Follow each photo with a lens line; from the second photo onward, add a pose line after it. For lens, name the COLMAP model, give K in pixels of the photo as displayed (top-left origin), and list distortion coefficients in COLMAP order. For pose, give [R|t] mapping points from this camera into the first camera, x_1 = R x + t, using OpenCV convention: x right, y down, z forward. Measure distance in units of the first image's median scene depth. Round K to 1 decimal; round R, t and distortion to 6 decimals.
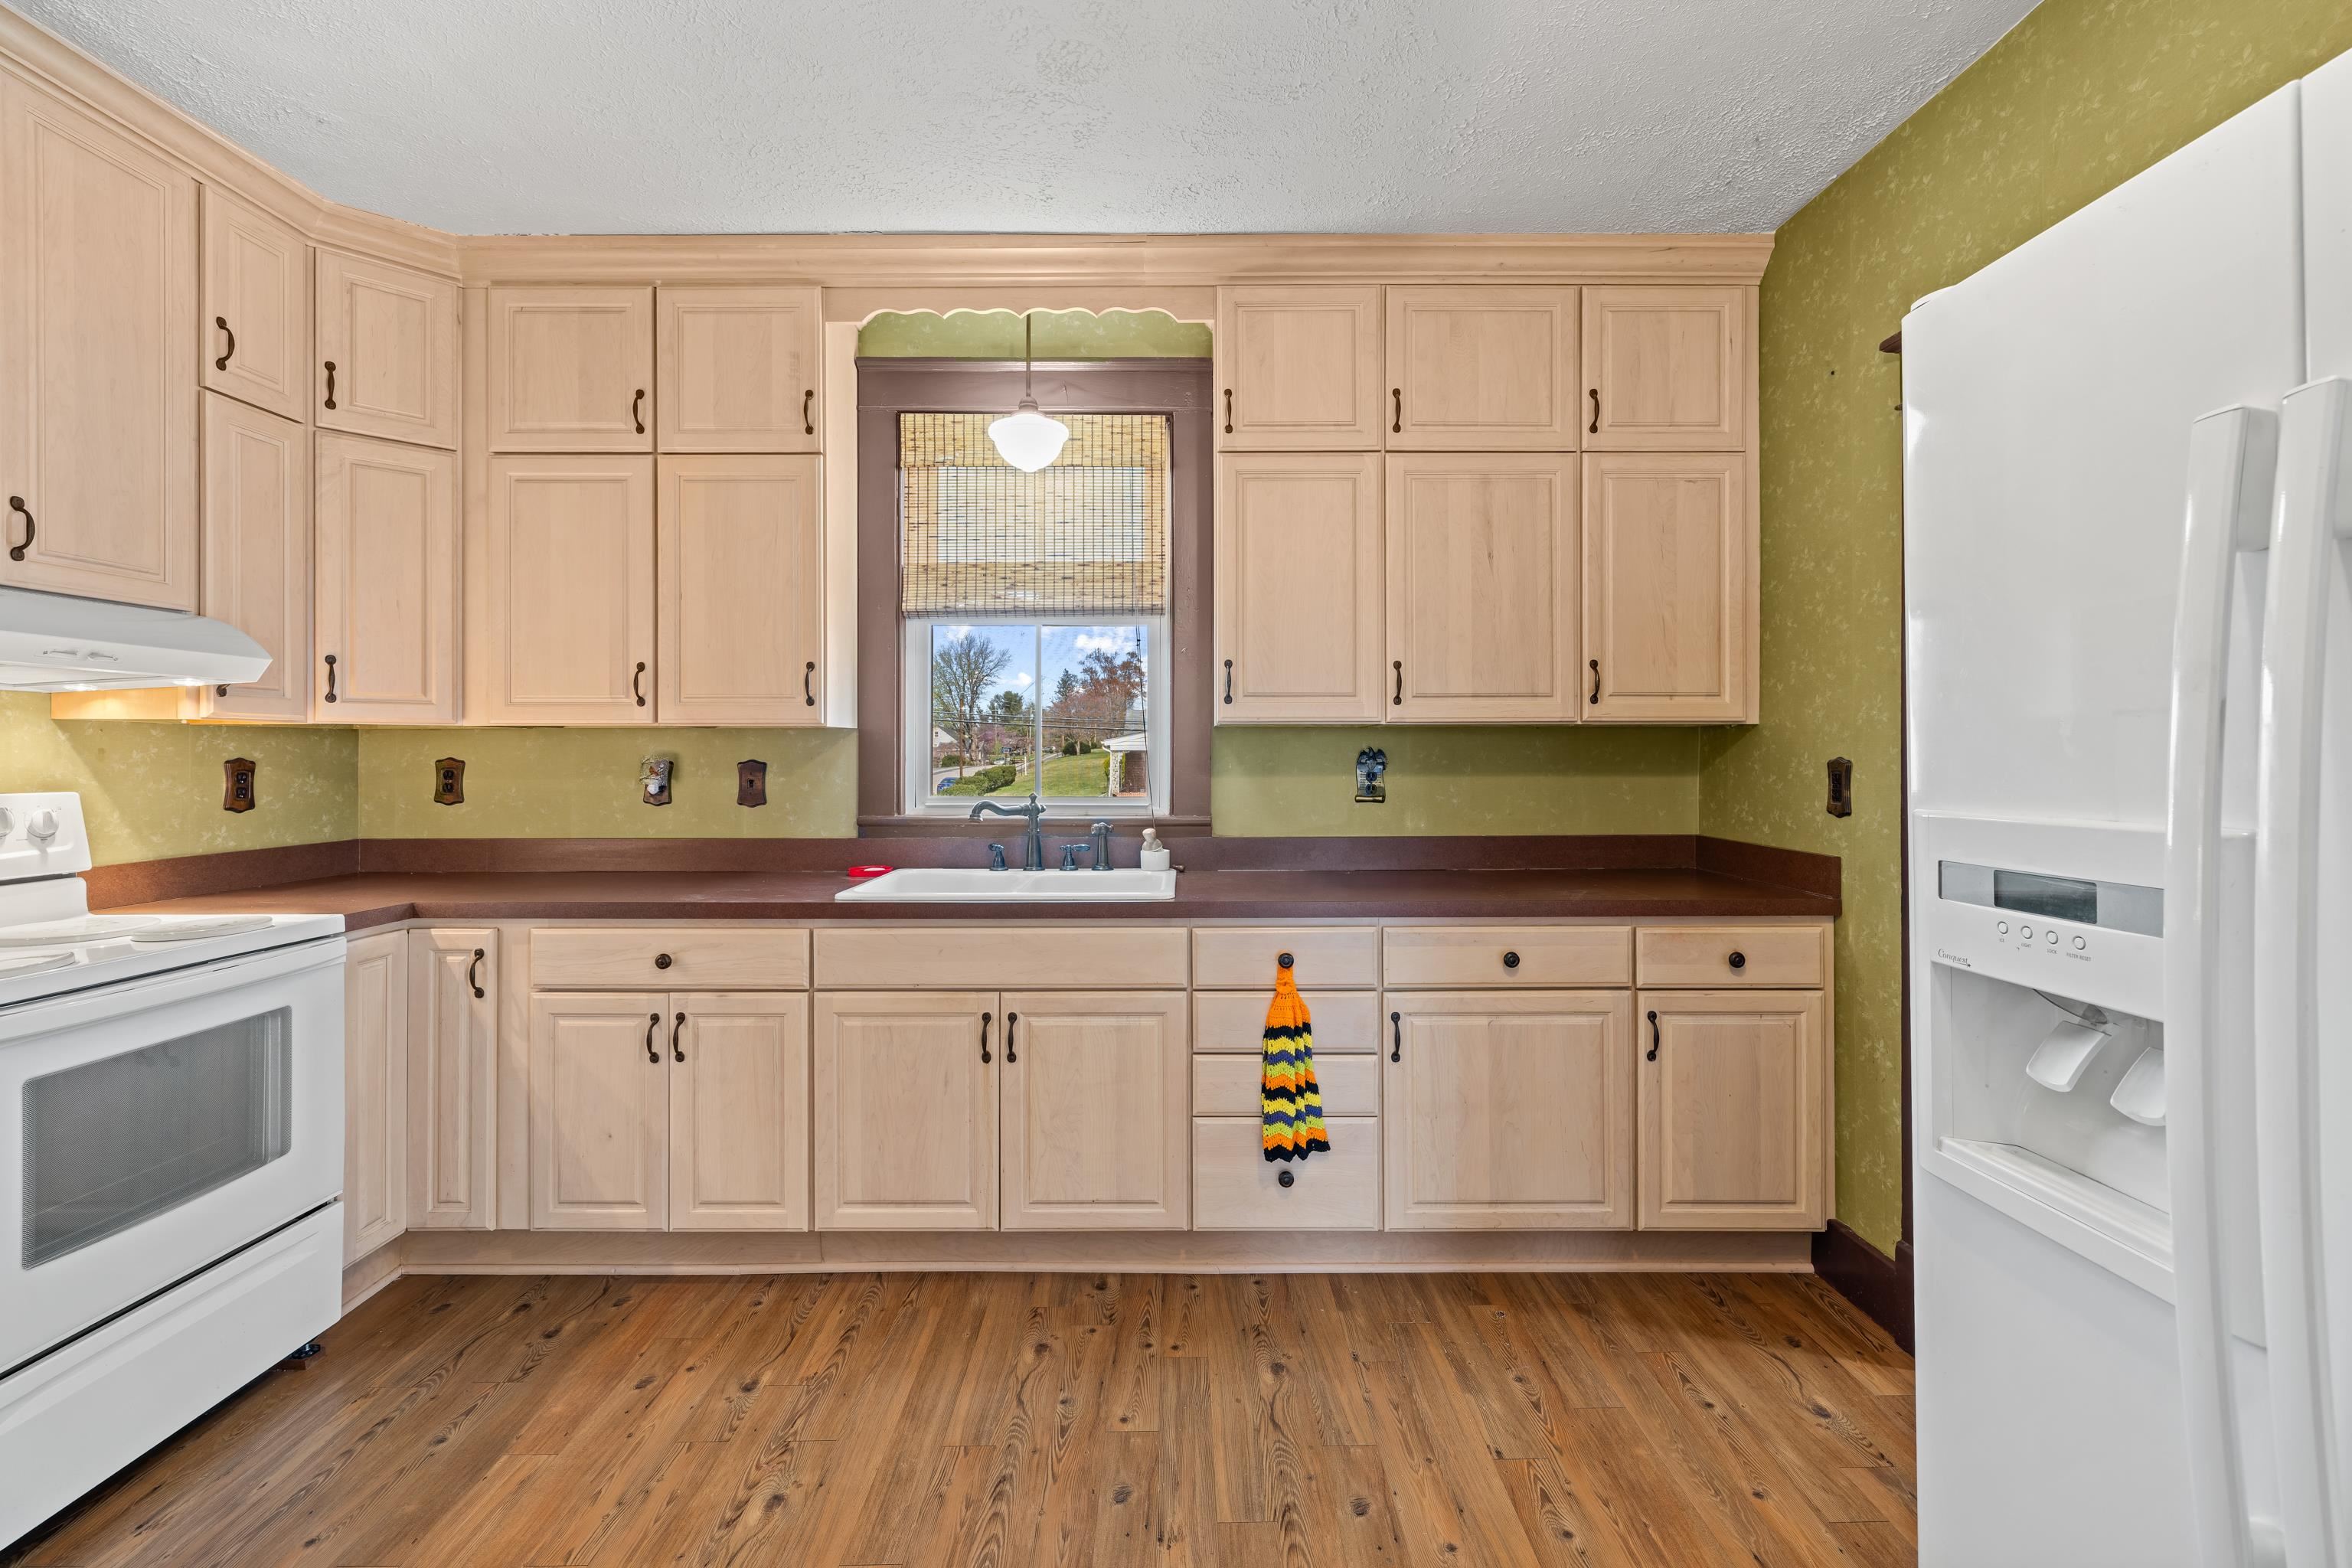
lens RADIAL K [[1007.1, 0, 1178.7], [0, 1007.1, 747.4], [0, 0, 1]] dist [0.000256, 0.000048]
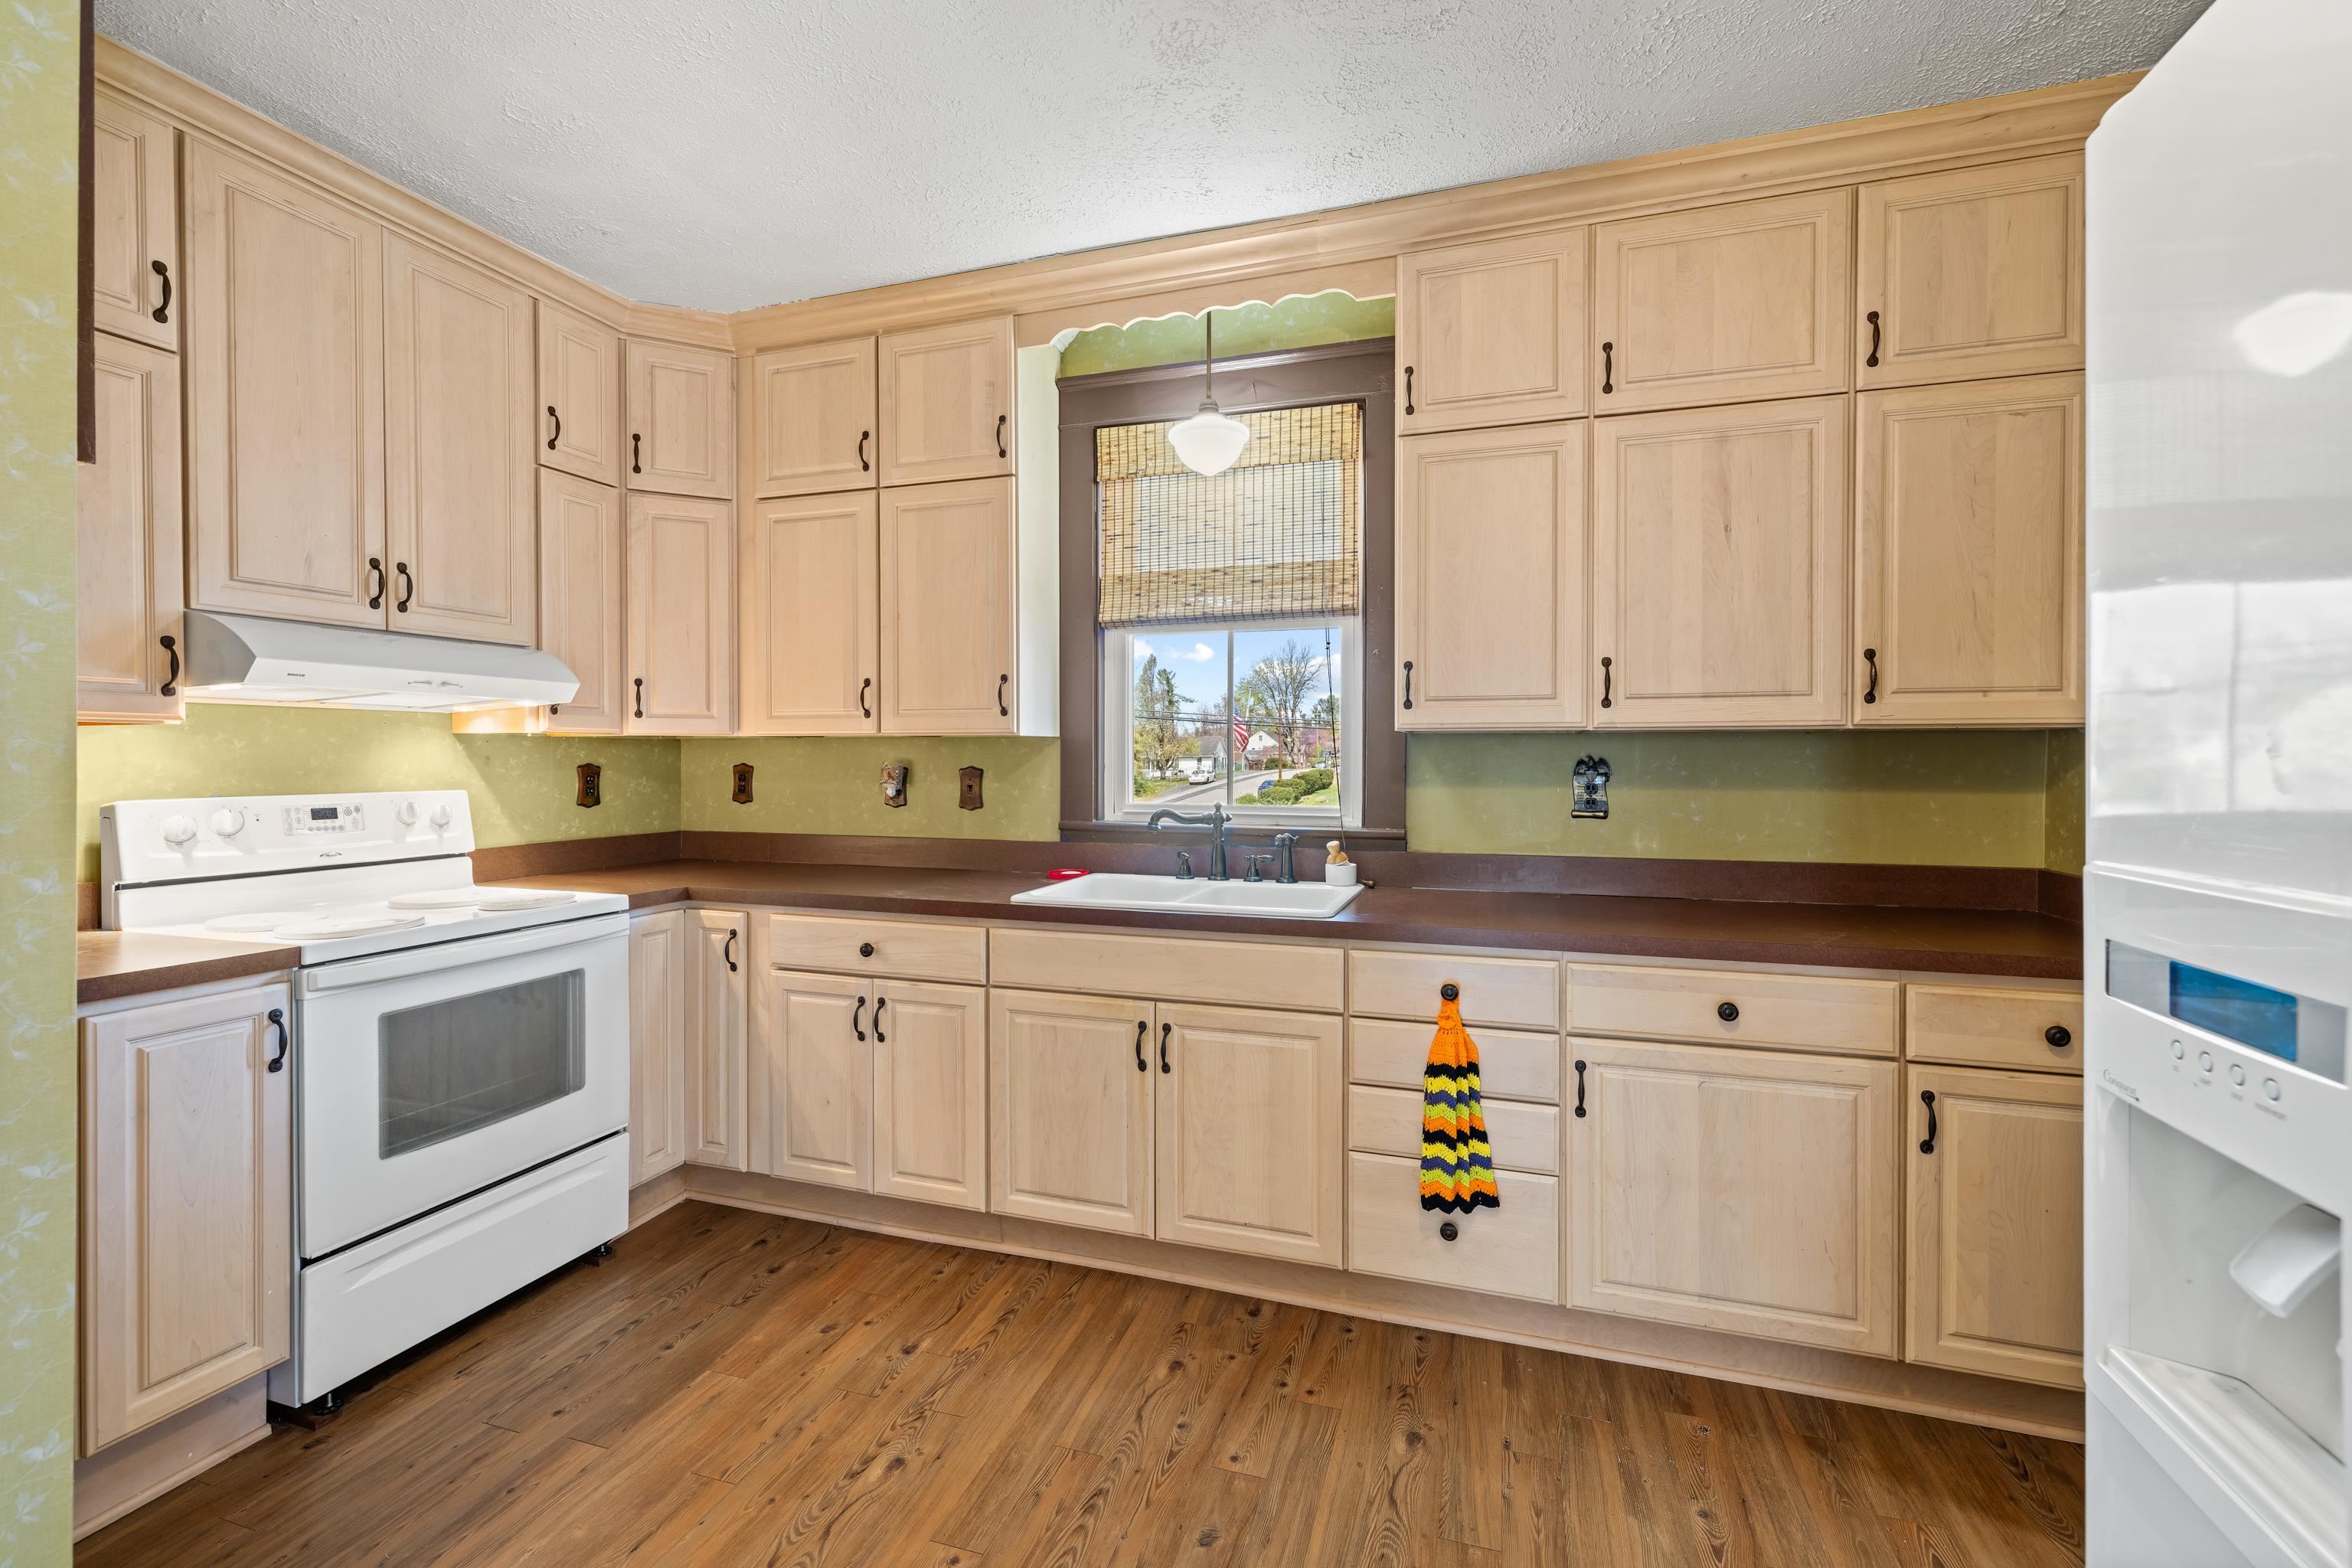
lens RADIAL K [[1001.1, 0, 1177.8], [0, 1001.1, 764.1], [0, 0, 1]] dist [0.000388, 0.000058]
pose [[0.949337, 0.004369, -0.314230, 0.154110], [-0.000079, 0.999907, 0.013666, -0.005978], [0.314261, -0.012949, 0.949248, 0.068791]]
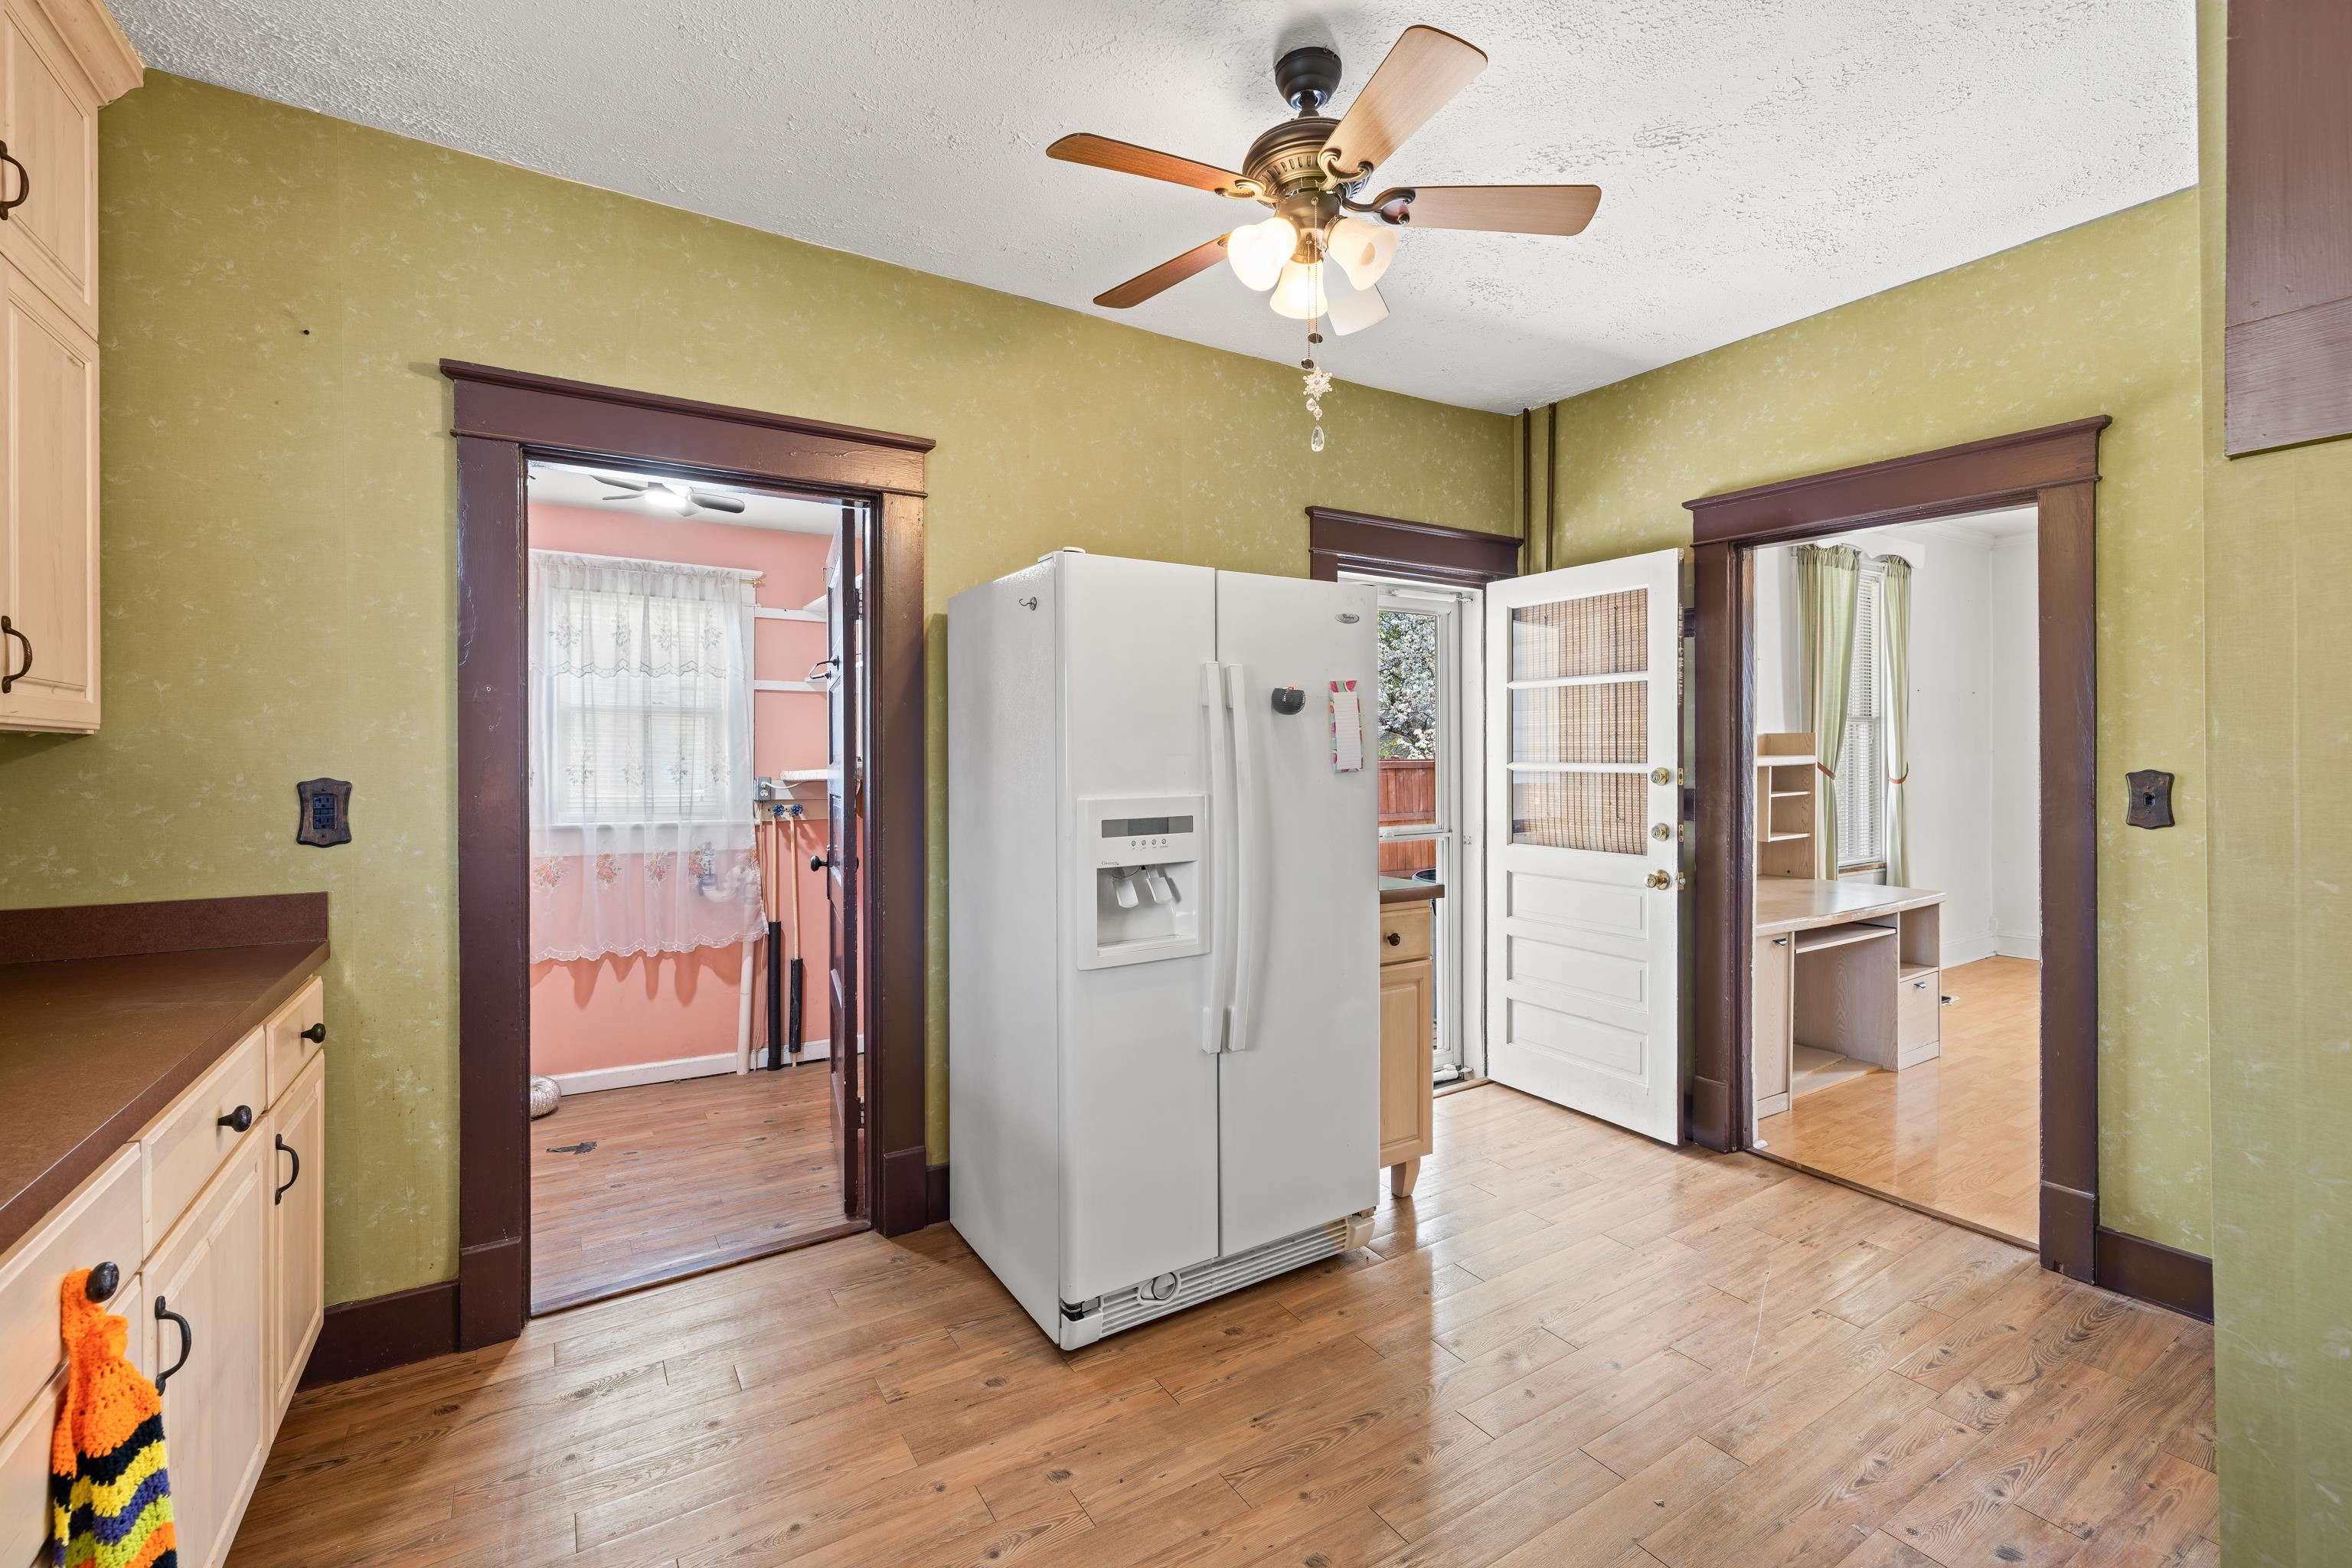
lens RADIAL K [[1001.1, 0, 1177.8], [0, 1001.1, 764.1], [0, 0, 1]] dist [0.000388, 0.000058]
pose [[-0.528691, 0.000099, 0.848814, -0.472477], [-0.000380, 1.000000, -0.000354, -0.002781], [-0.848814, -0.000510, -0.528691, 0.821726]]
